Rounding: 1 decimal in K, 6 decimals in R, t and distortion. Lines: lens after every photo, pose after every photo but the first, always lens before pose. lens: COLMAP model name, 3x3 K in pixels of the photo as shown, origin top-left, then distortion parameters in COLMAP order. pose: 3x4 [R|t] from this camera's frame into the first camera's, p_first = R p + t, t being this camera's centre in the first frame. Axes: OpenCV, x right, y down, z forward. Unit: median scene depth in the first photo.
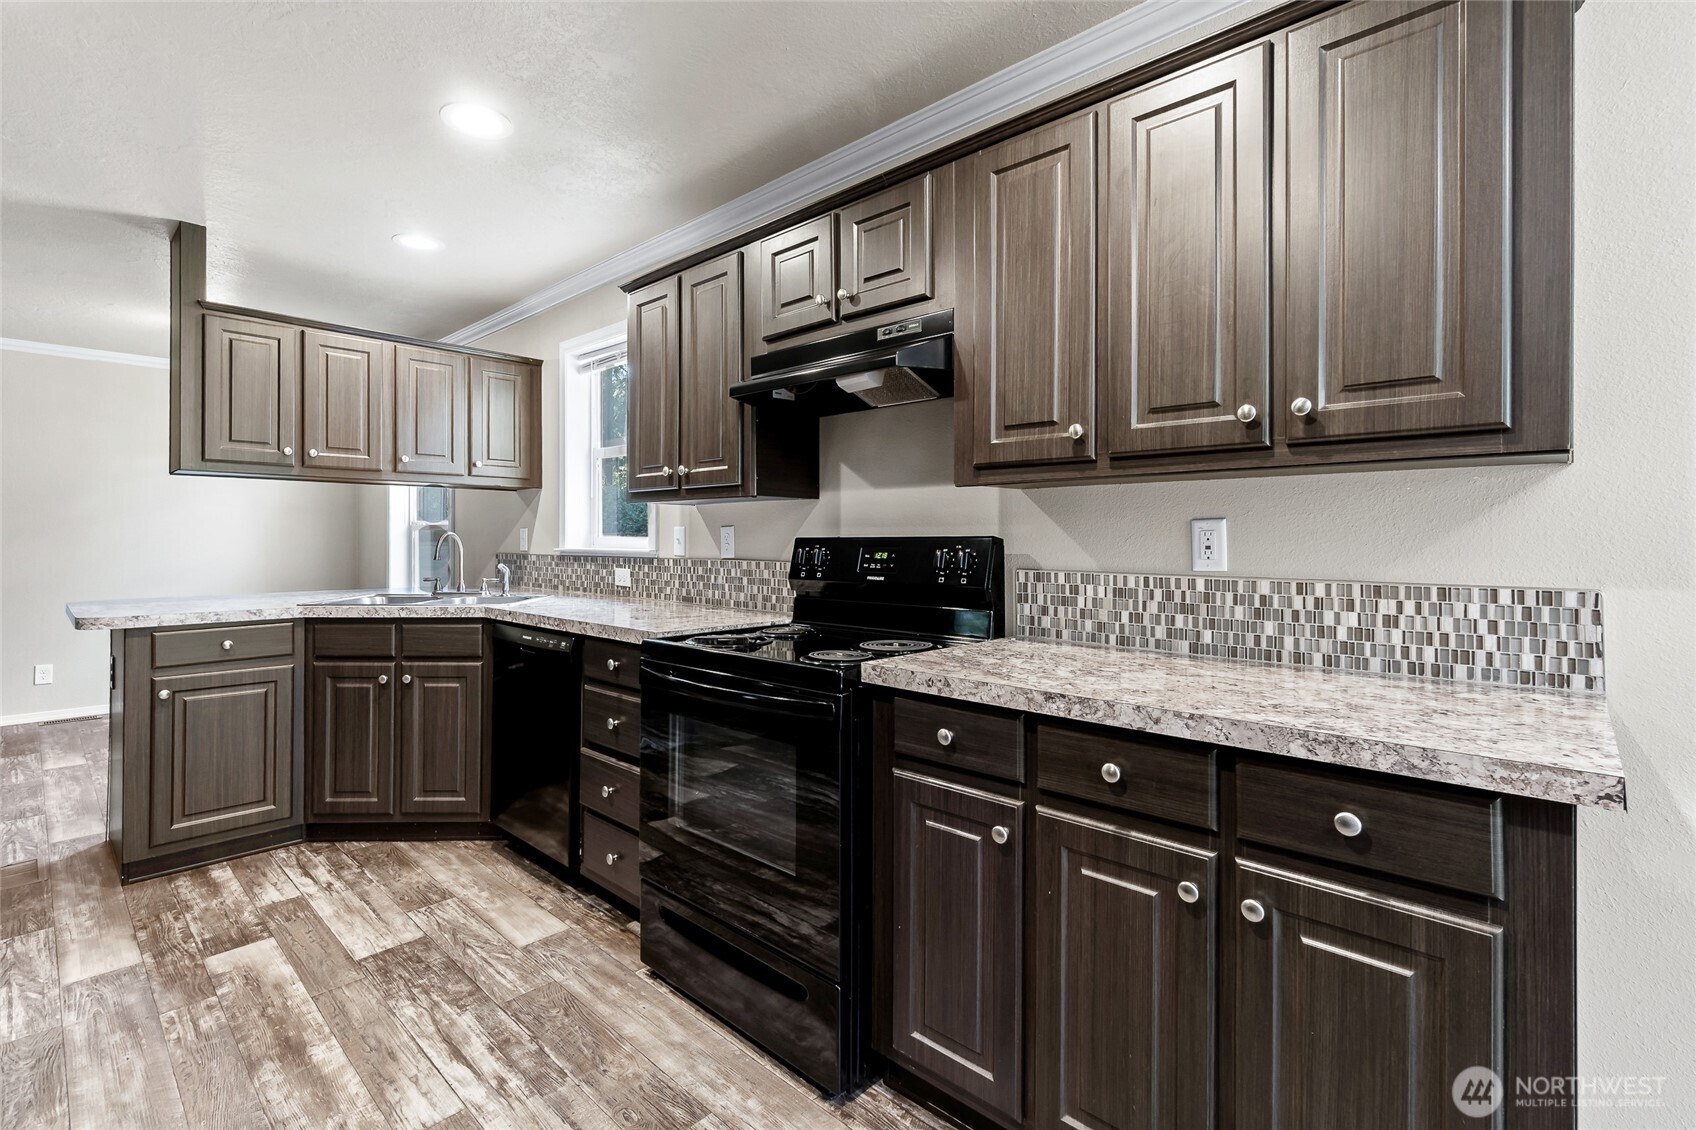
lens RADIAL K [[769.4, 0, 840.7], [0, 769.4, 534.2], [0, 0, 1]] dist [-0.000992, 0.000174]
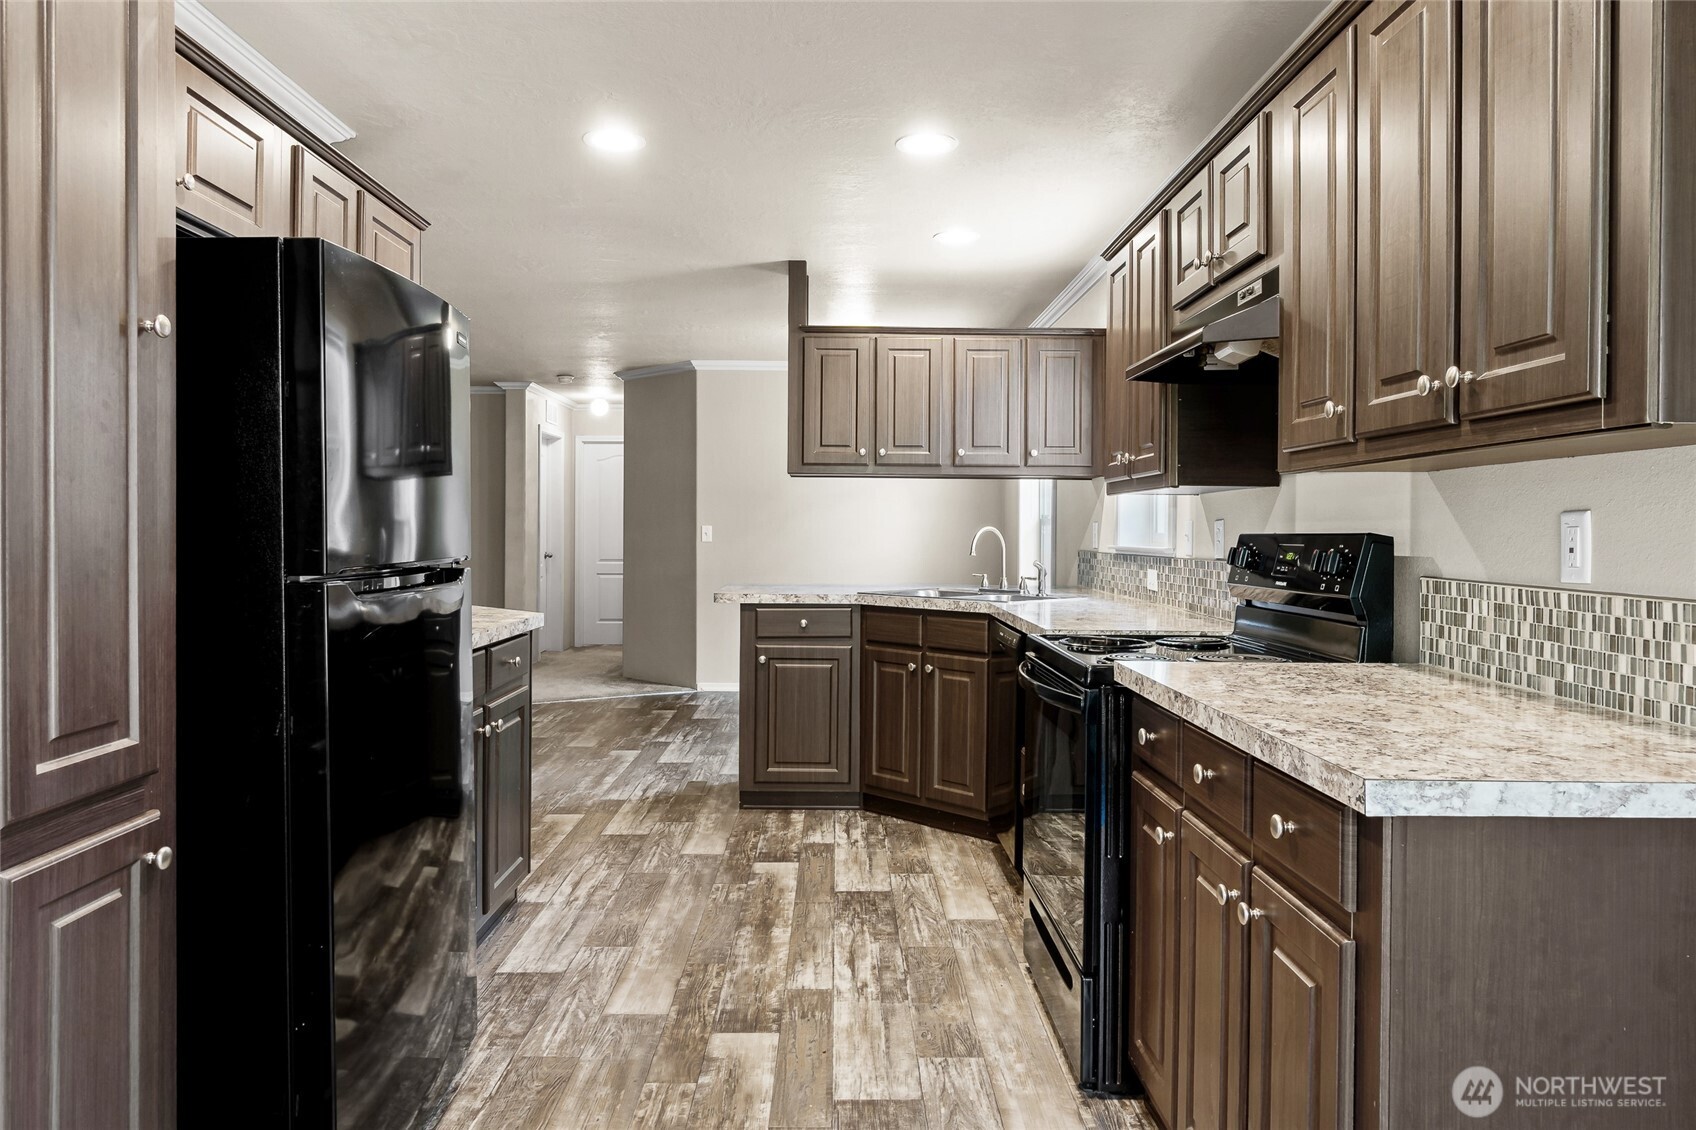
lens RADIAL K [[1145.3, 0, 847.6], [0, 1145.3, 535.0], [0, 0, 1]] dist [-0.006238, -0.000763]
pose [[0.691696, 0.007001, -0.722155, 0.704062], [-0.003320, 0.999973, 0.006514, -0.001796], [0.722182, -0.002108, 0.691700, -0.214689]]
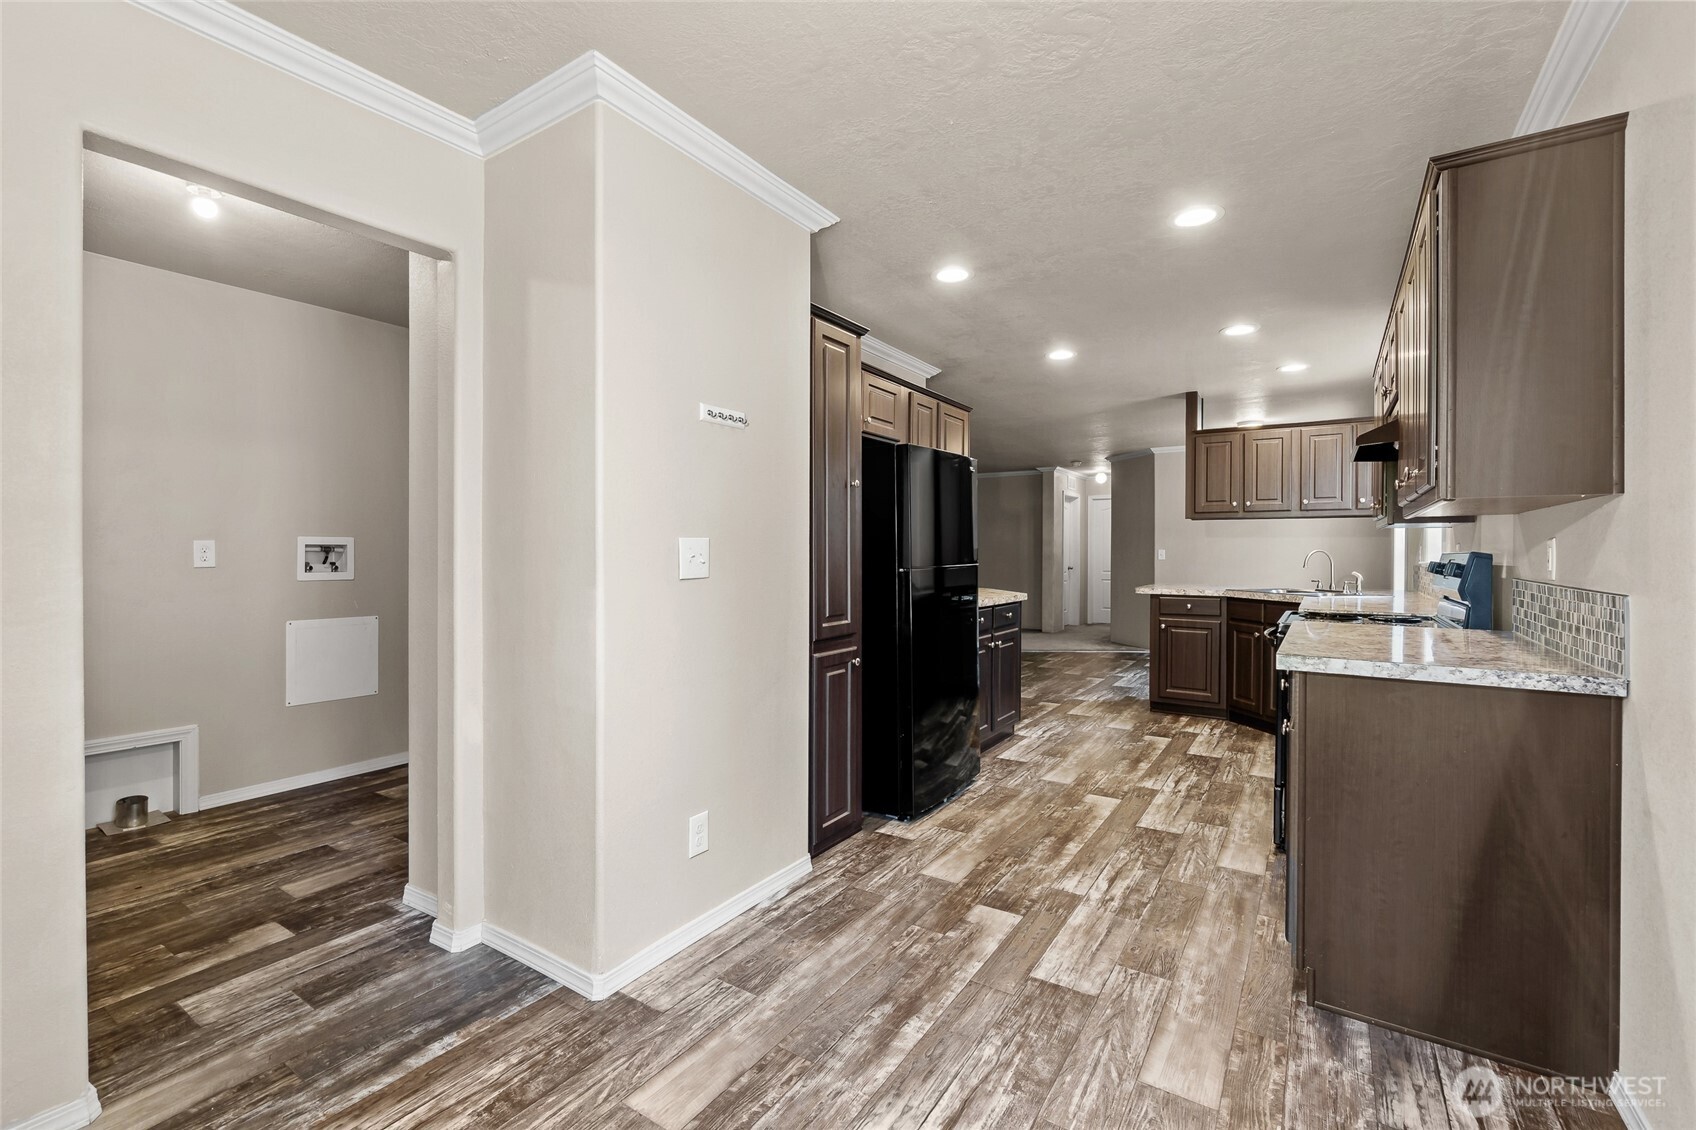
lens RADIAL K [[742.3, 0, 832.3], [0, 742.3, 553.2], [0, 0, 1]] dist [-0.001613, 0.000254]
pose [[0.162664, 0.002343, -0.986679, 1.331561], [0.001445, 0.999996, 0.002613, -0.000685], [0.986681, -0.001851, 0.162659, -0.314157]]
